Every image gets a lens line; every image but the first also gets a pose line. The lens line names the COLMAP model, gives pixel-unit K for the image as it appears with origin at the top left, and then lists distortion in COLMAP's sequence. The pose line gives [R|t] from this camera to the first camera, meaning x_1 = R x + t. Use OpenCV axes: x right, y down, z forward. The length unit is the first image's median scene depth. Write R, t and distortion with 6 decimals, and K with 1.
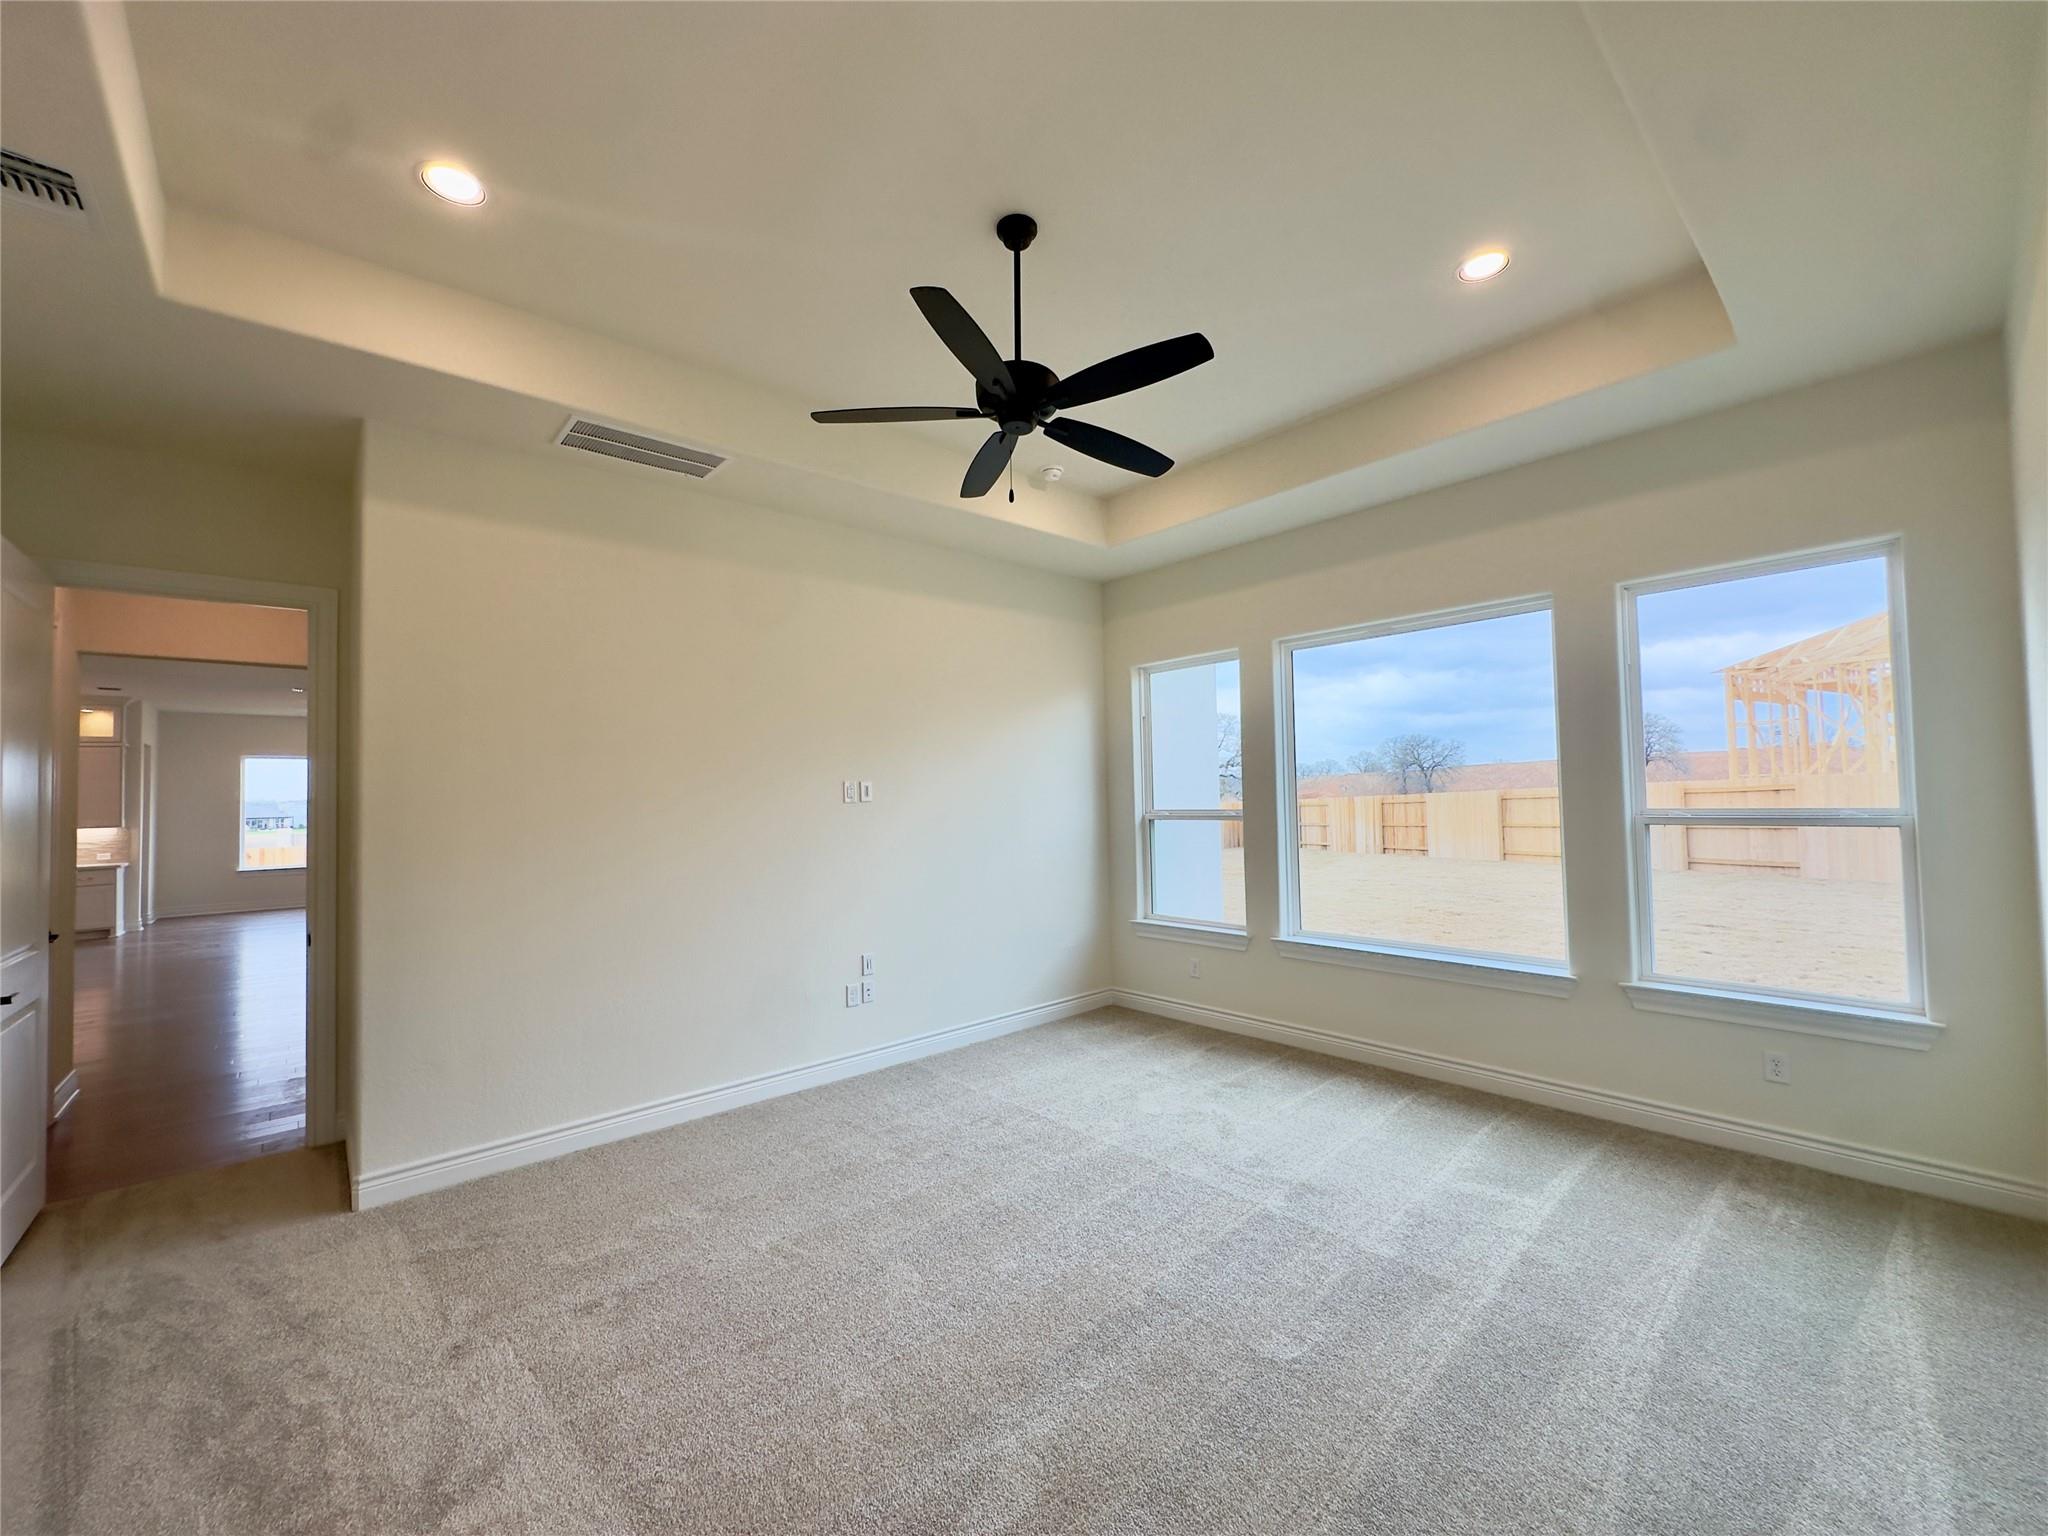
lens RADIAL K [[813.2, 0, 1024.0], [0, 813.2, 768.0], [0, 0, 1]] dist [-0.000377, -0.000002]
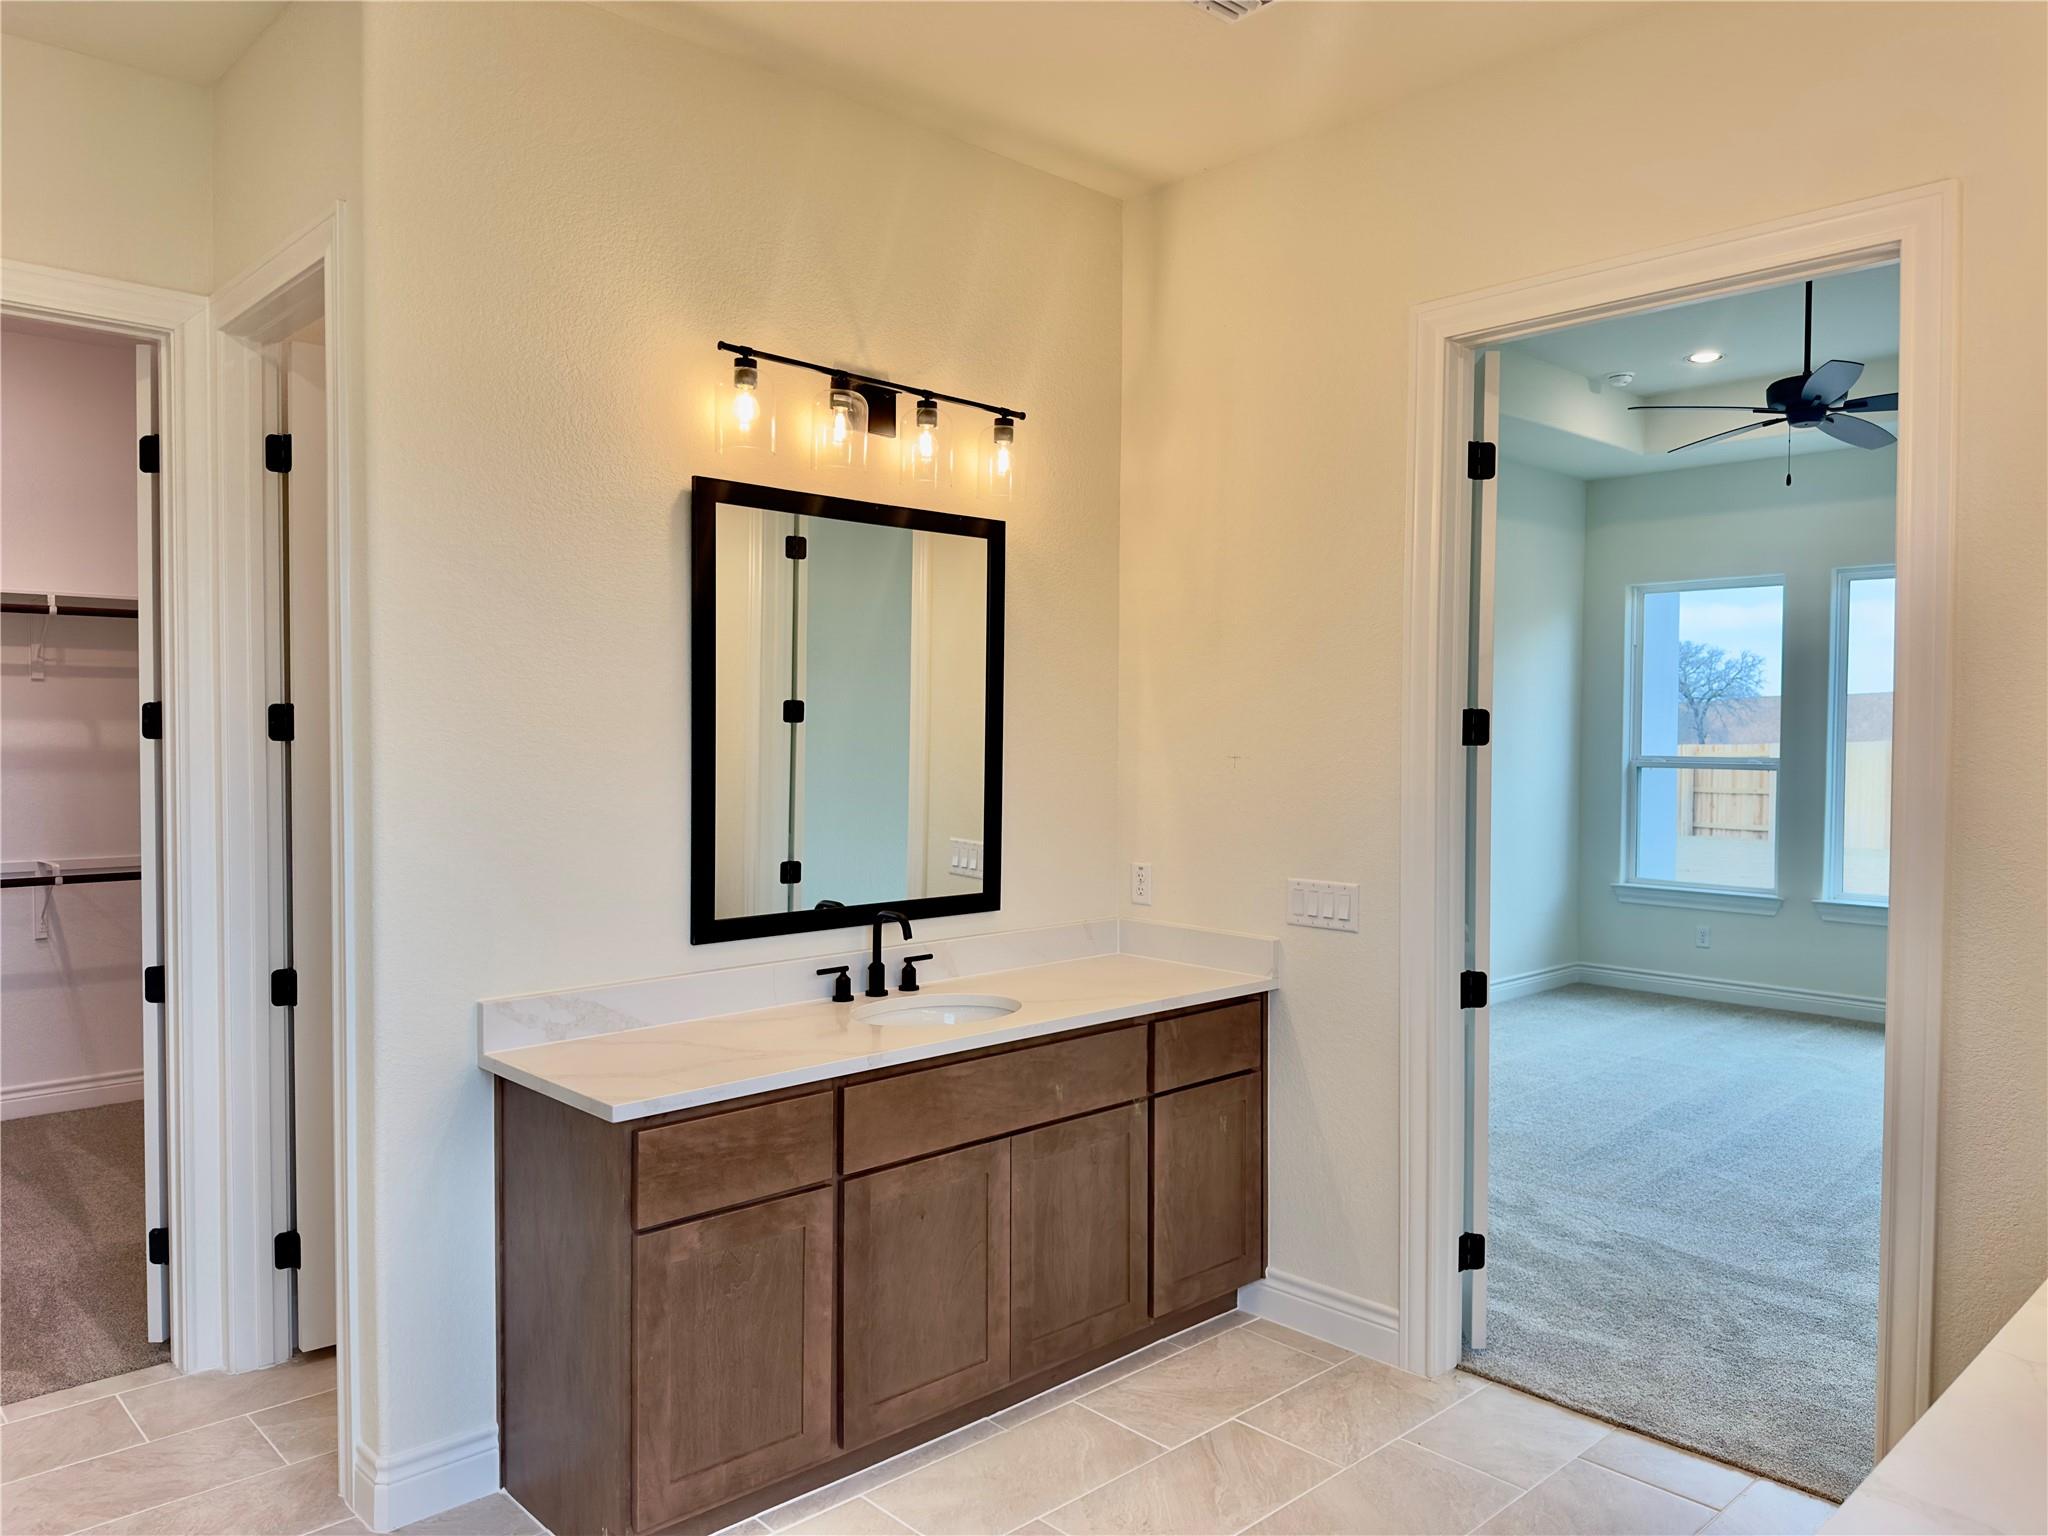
lens RADIAL K [[1424.7, 0, 1024.0], [0, 1424.7, 768.0], [0, 0, 1]] dist [-0.004716, -0.006119]
pose [[0.999303, 0.026440, 0.026342, -0.525496], [-0.028023, 0.997704, 0.061652, -0.008707], [-0.024652, -0.062347, 0.997750, -0.466244]]
